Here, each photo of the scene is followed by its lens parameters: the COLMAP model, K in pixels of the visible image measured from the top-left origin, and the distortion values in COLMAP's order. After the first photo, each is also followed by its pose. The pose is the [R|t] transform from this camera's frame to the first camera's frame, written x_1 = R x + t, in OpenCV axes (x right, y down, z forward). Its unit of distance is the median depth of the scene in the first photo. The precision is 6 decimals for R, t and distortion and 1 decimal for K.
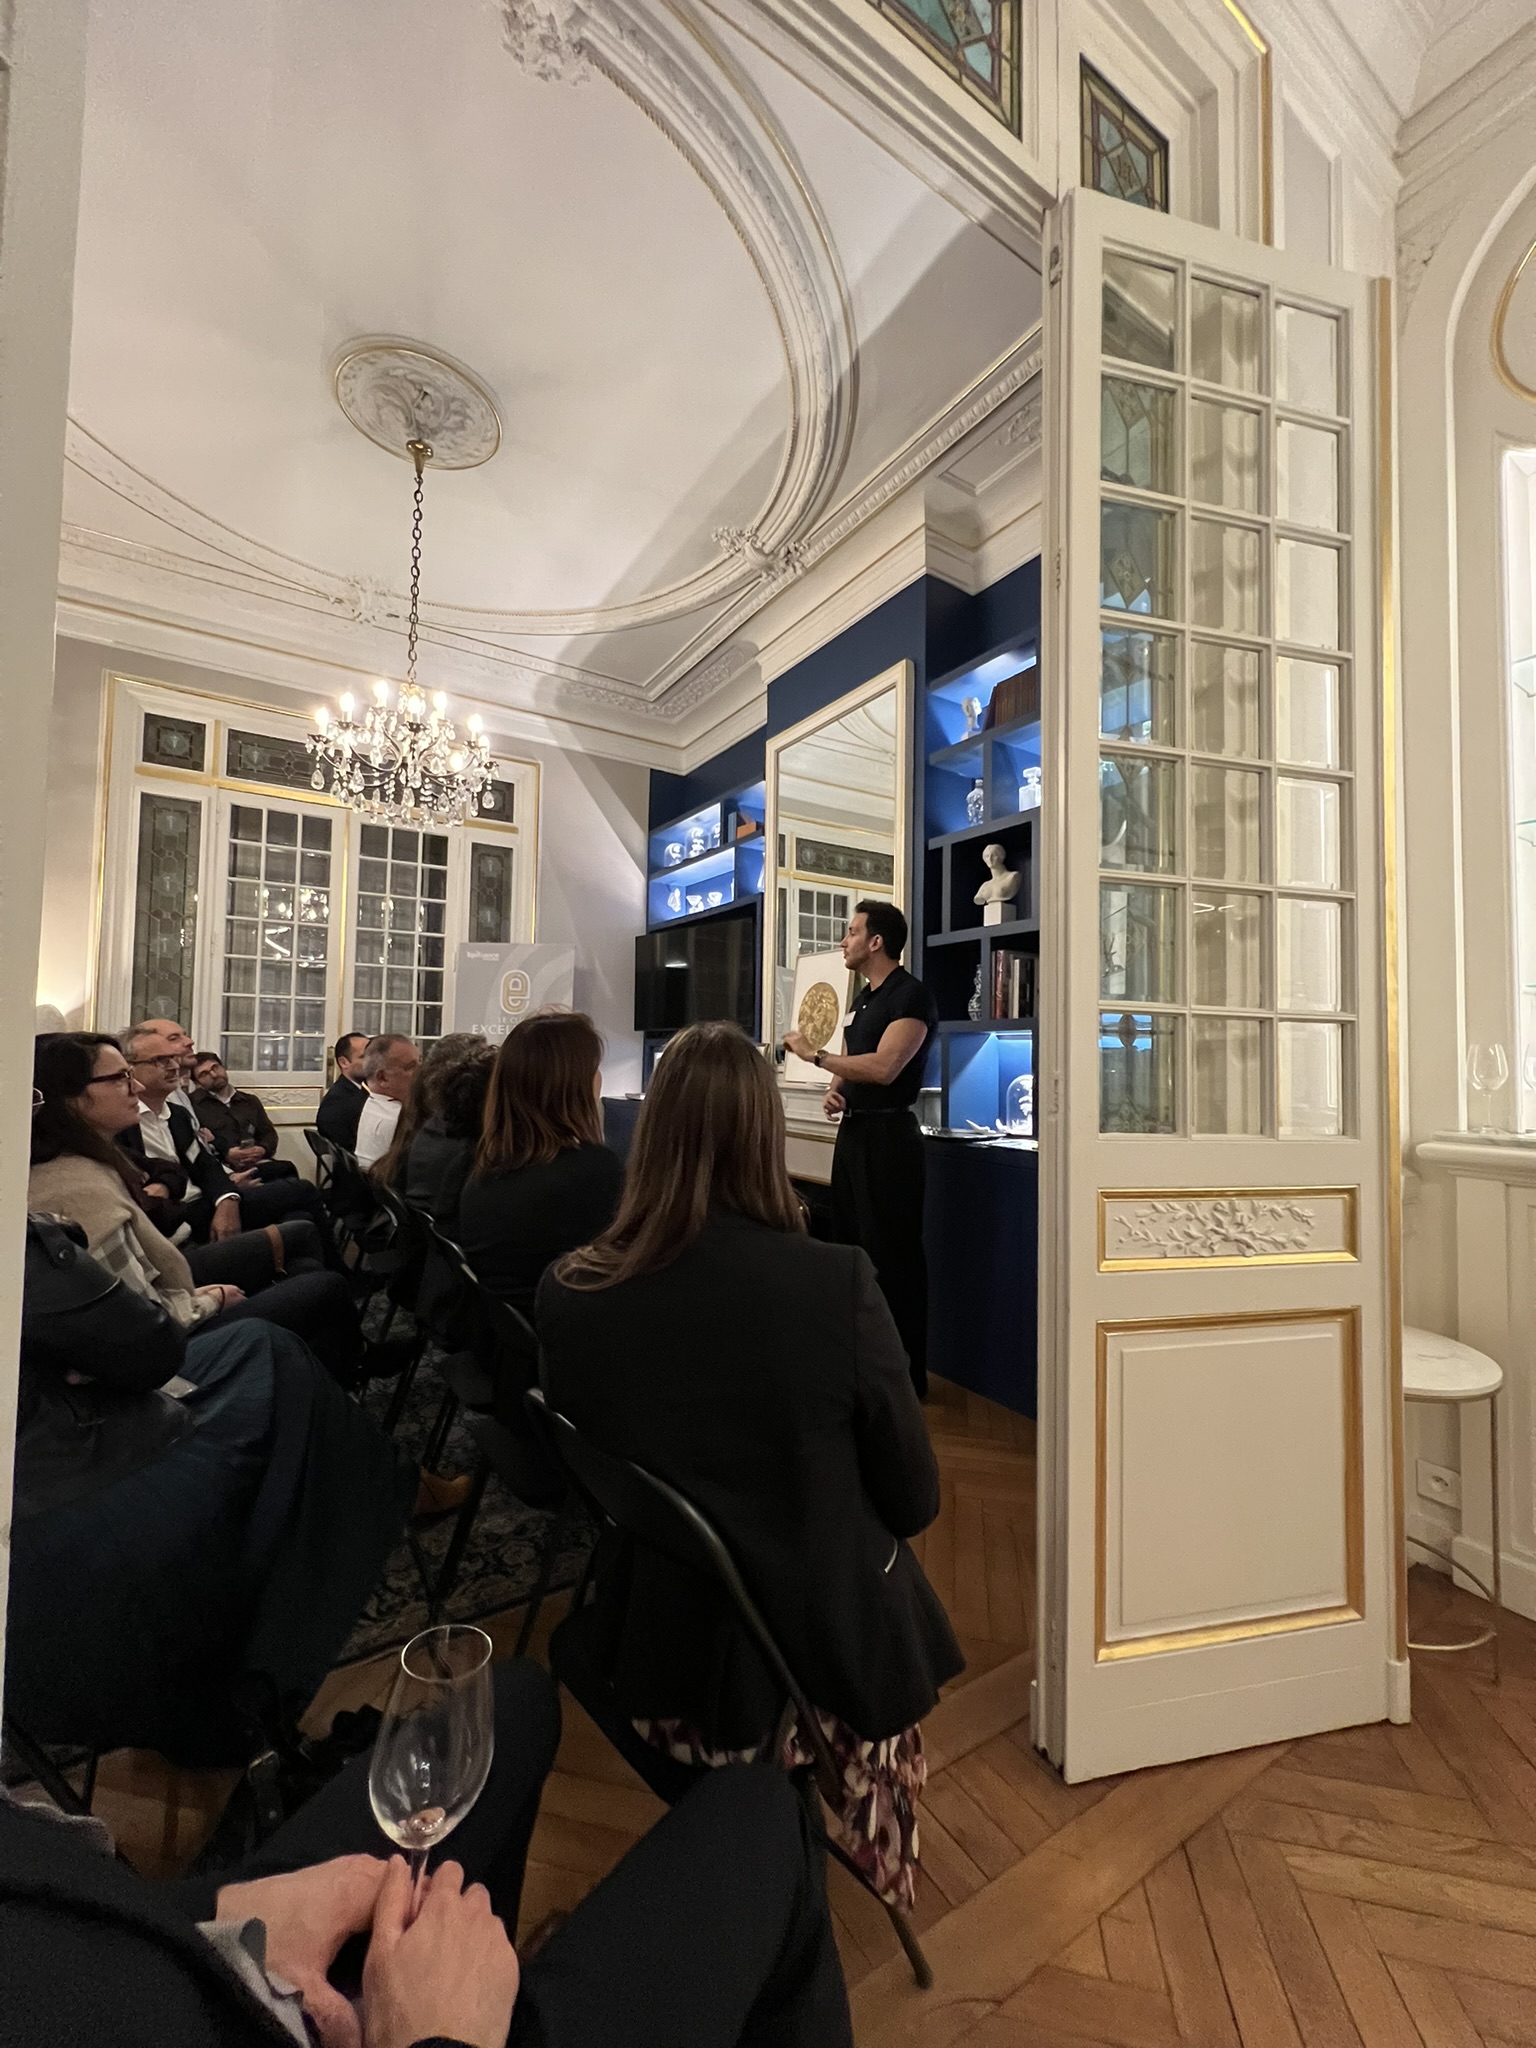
lens RADIAL K [[818.2, 0, 770.4], [0, 818.2, 1021.5], [0, 0, 1]] dist [-0.001423, 0.000550]
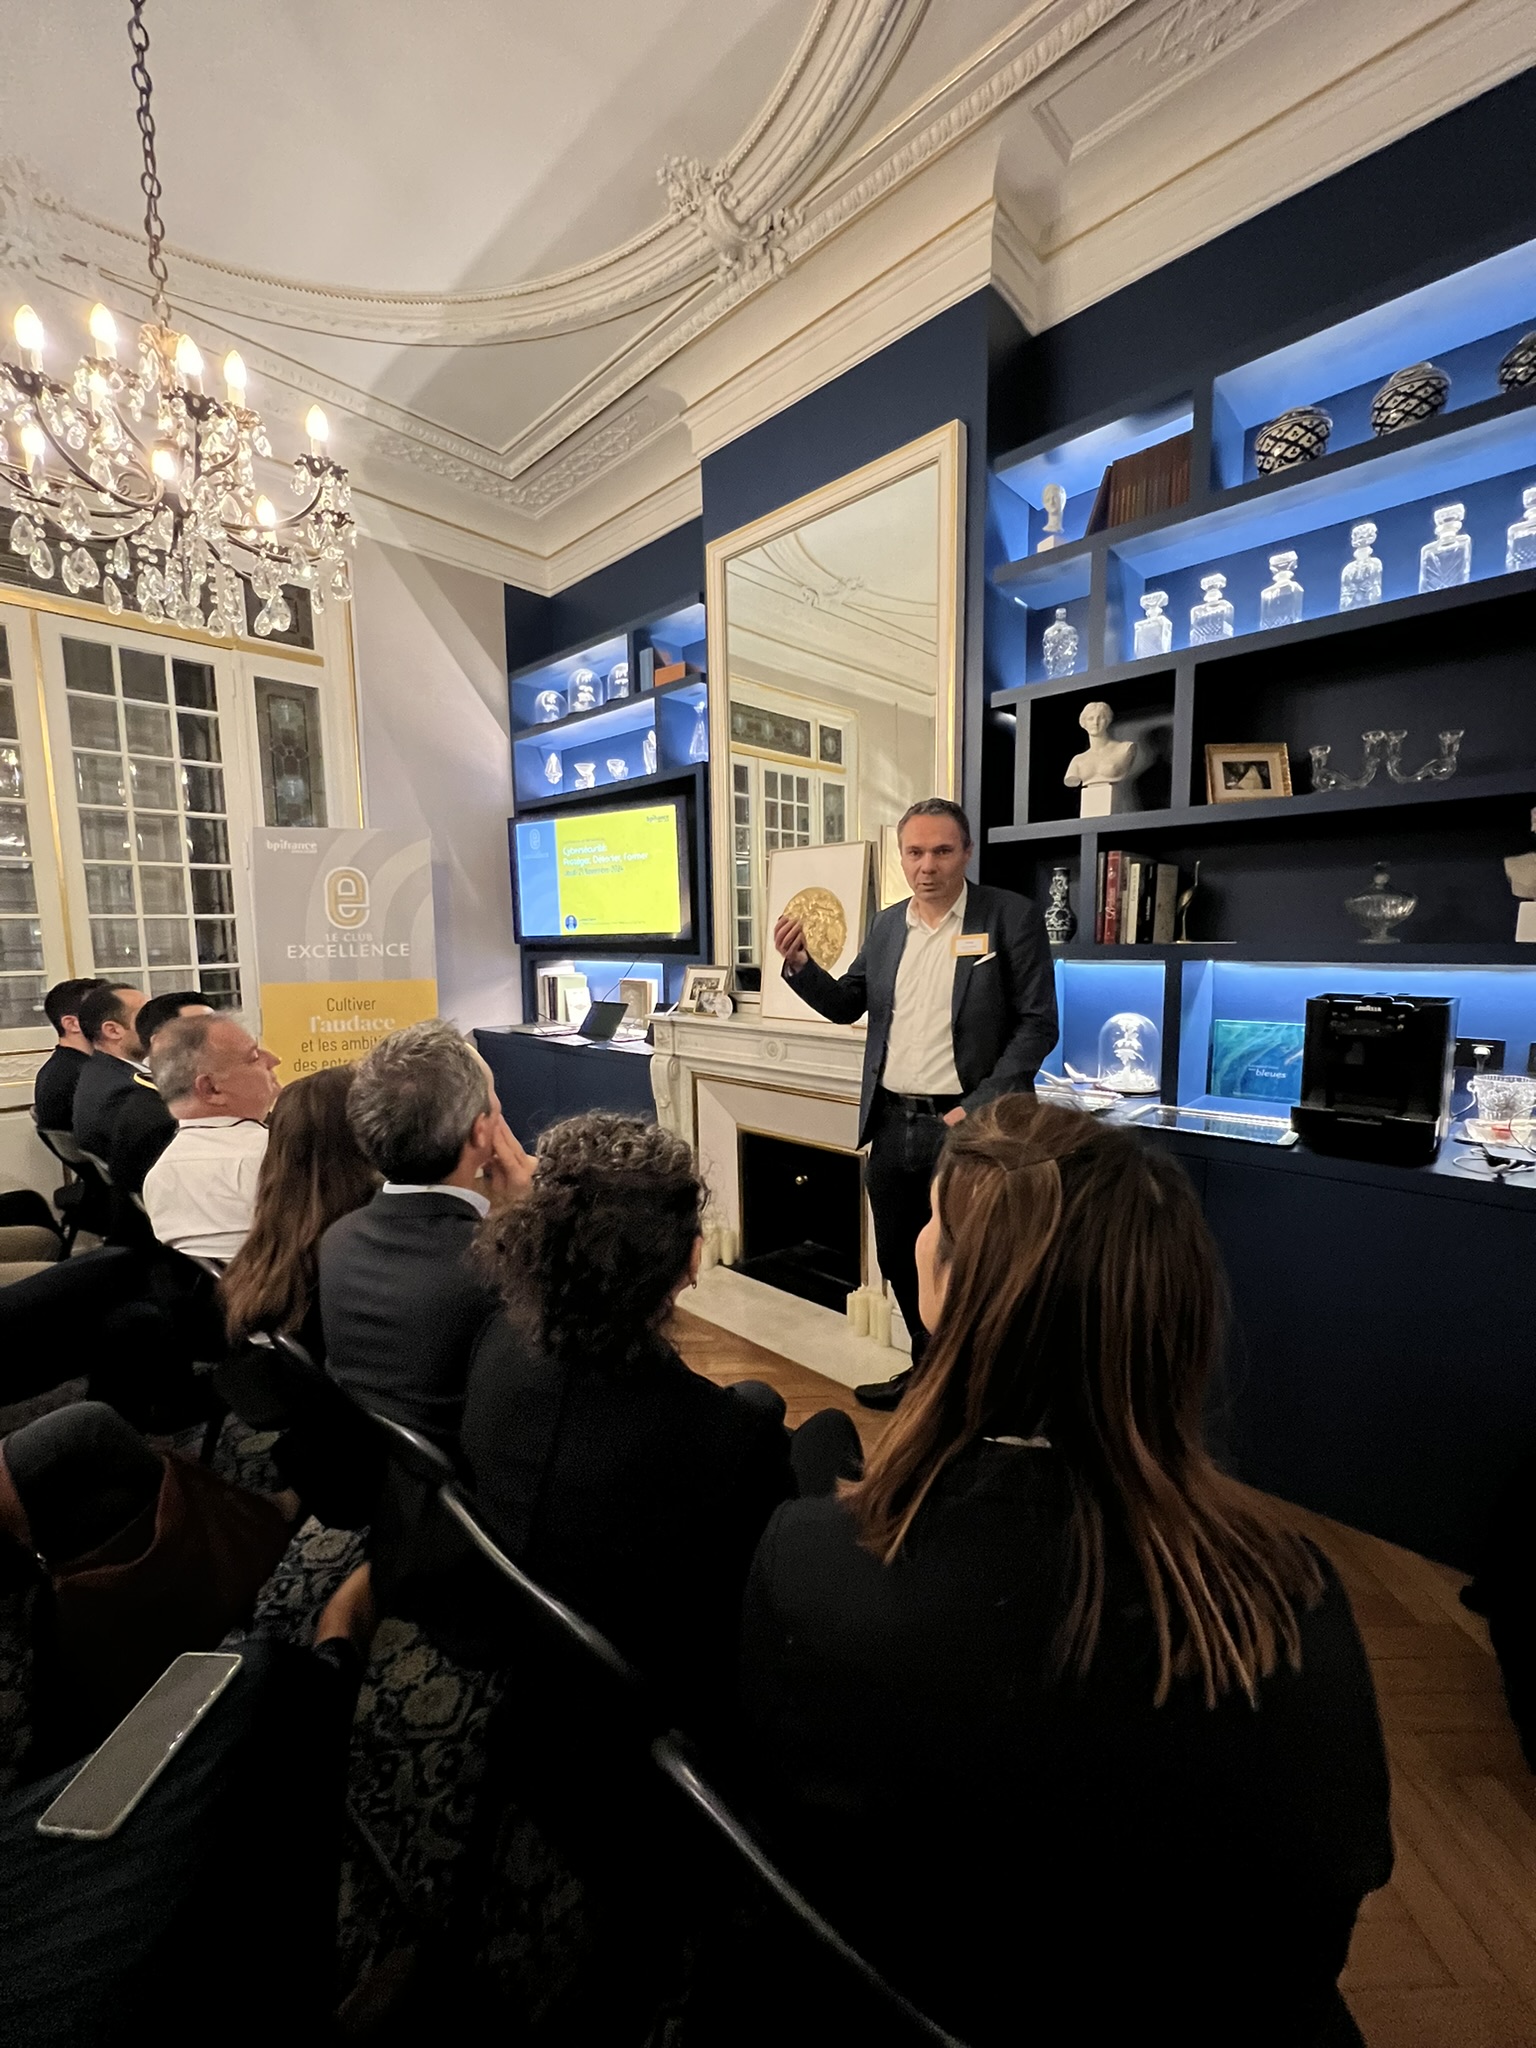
lens RADIAL K [[816.1, 0, 771.5], [0, 816.1, 1022.2], [0, 0, 1]] dist [-0.000663, 0.000142]
pose [[0.970654, -0.054617, 0.234197, -0.140062], [0.017932, 0.987595, 0.155996, -0.037759], [-0.239812, -0.147219, 0.959592, 0.233014]]
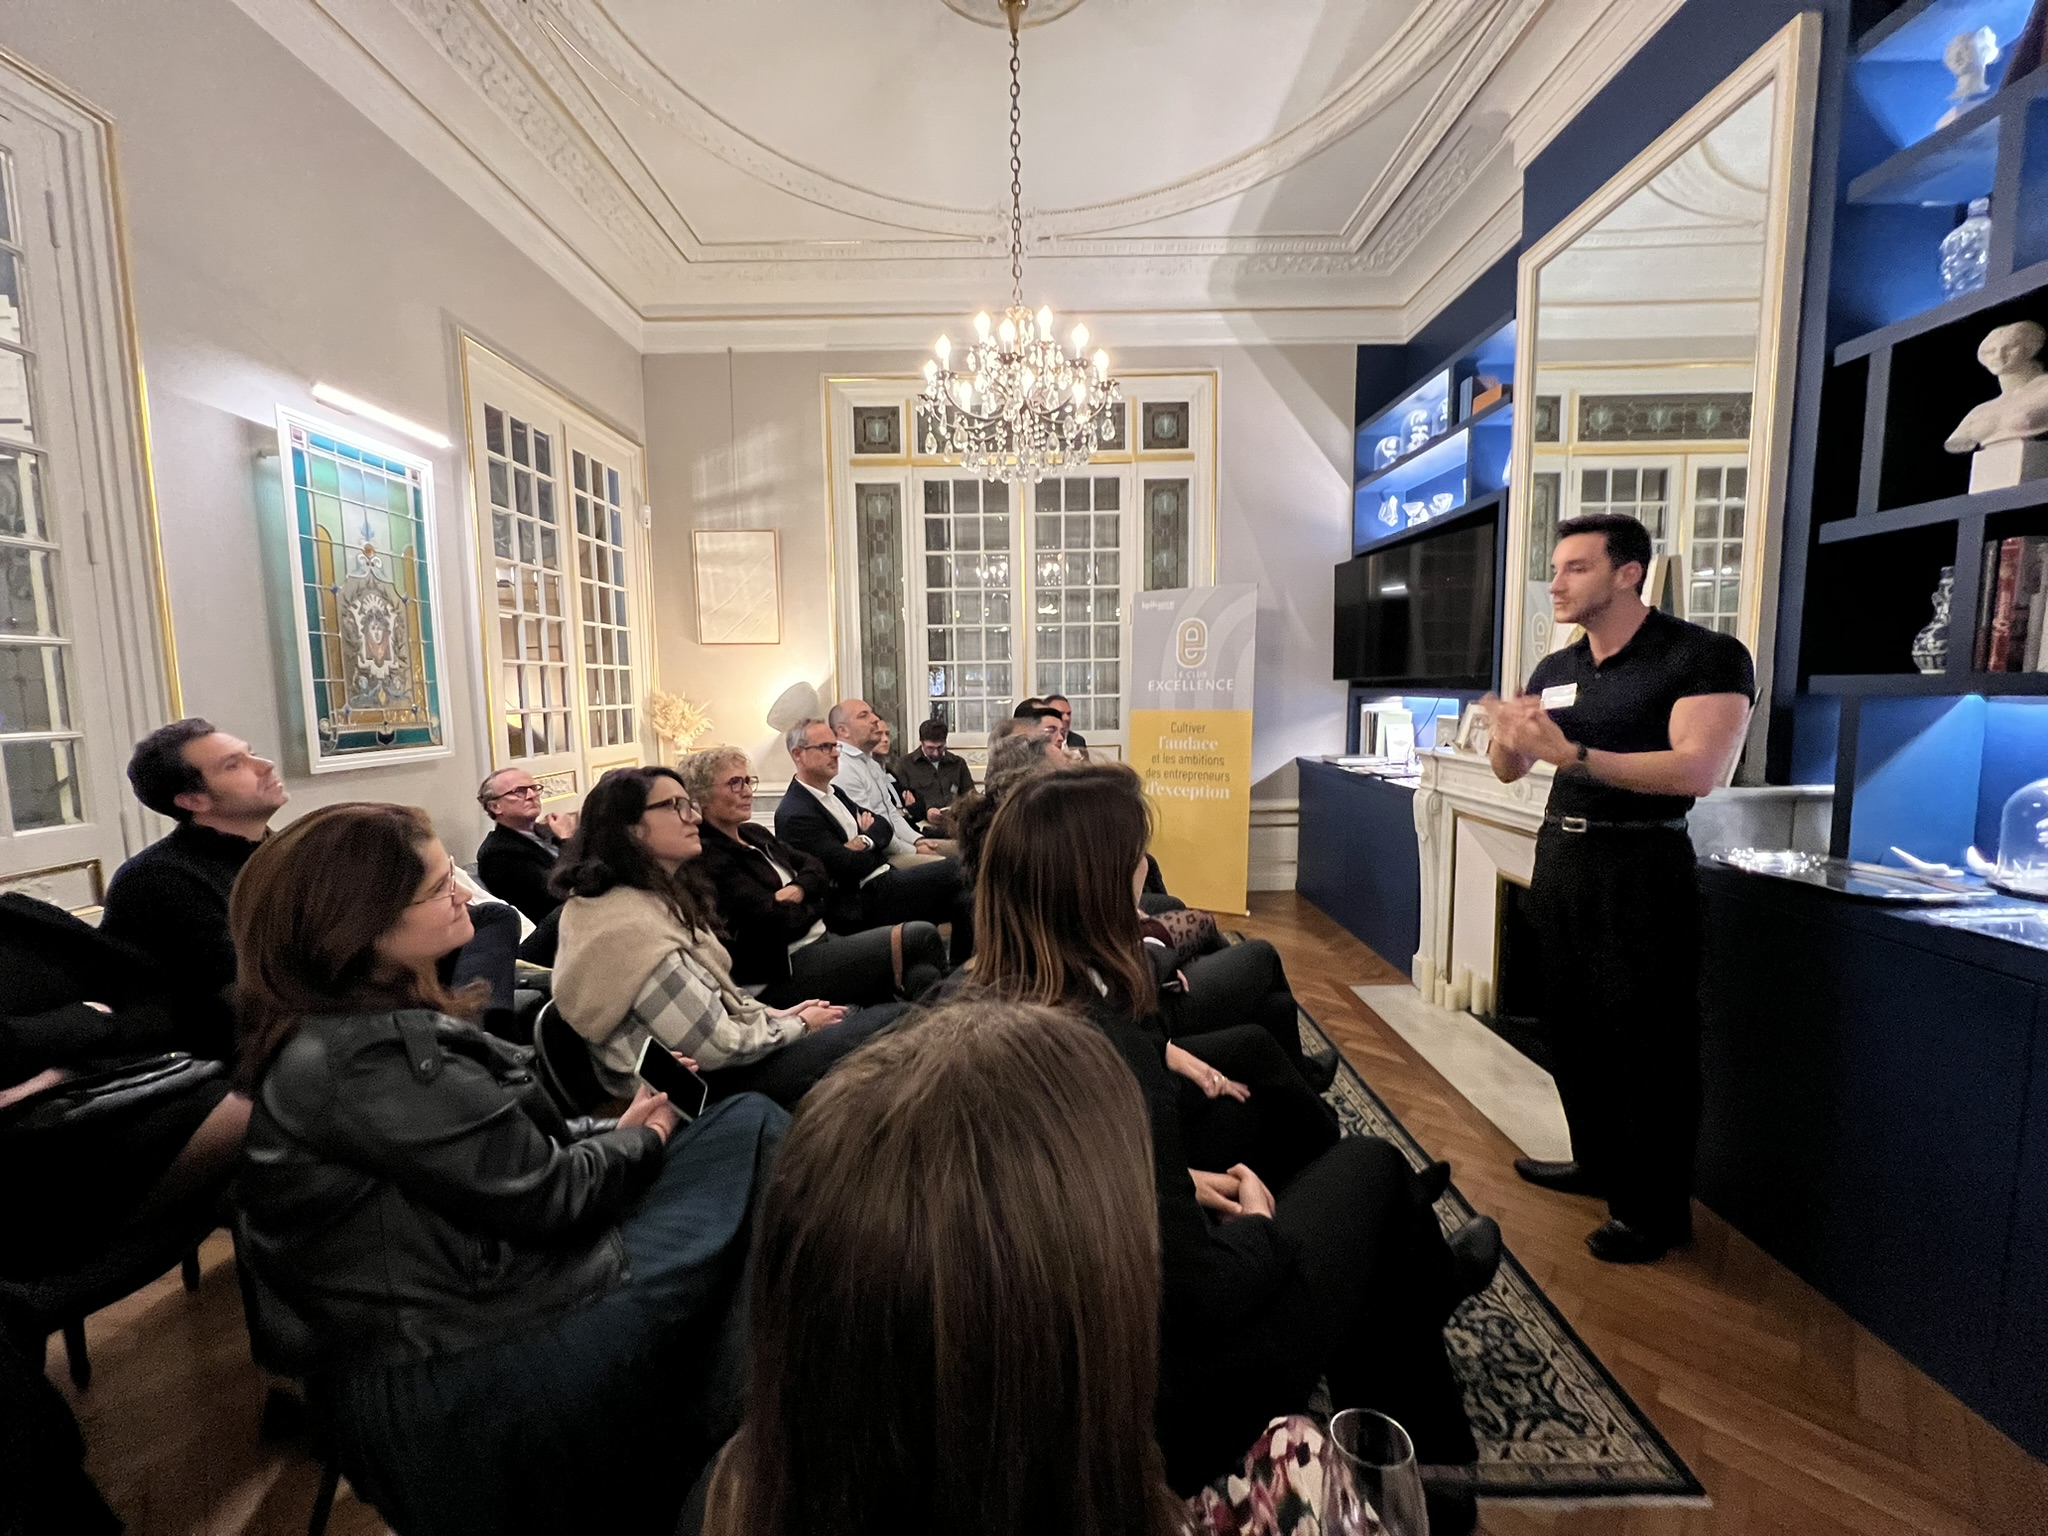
lens RADIAL K [[818.2, 0, 1021.6], [0, 818.2, 763.9], [0, 0, 1]] dist [-0.001423, 0.000550]
pose [[0.837801, 0.025180, -0.545396, 0.029444], [0.050870, 0.990991, 0.123894, -0.028900], [0.543601, -0.131543, 0.828972, 0.149712]]
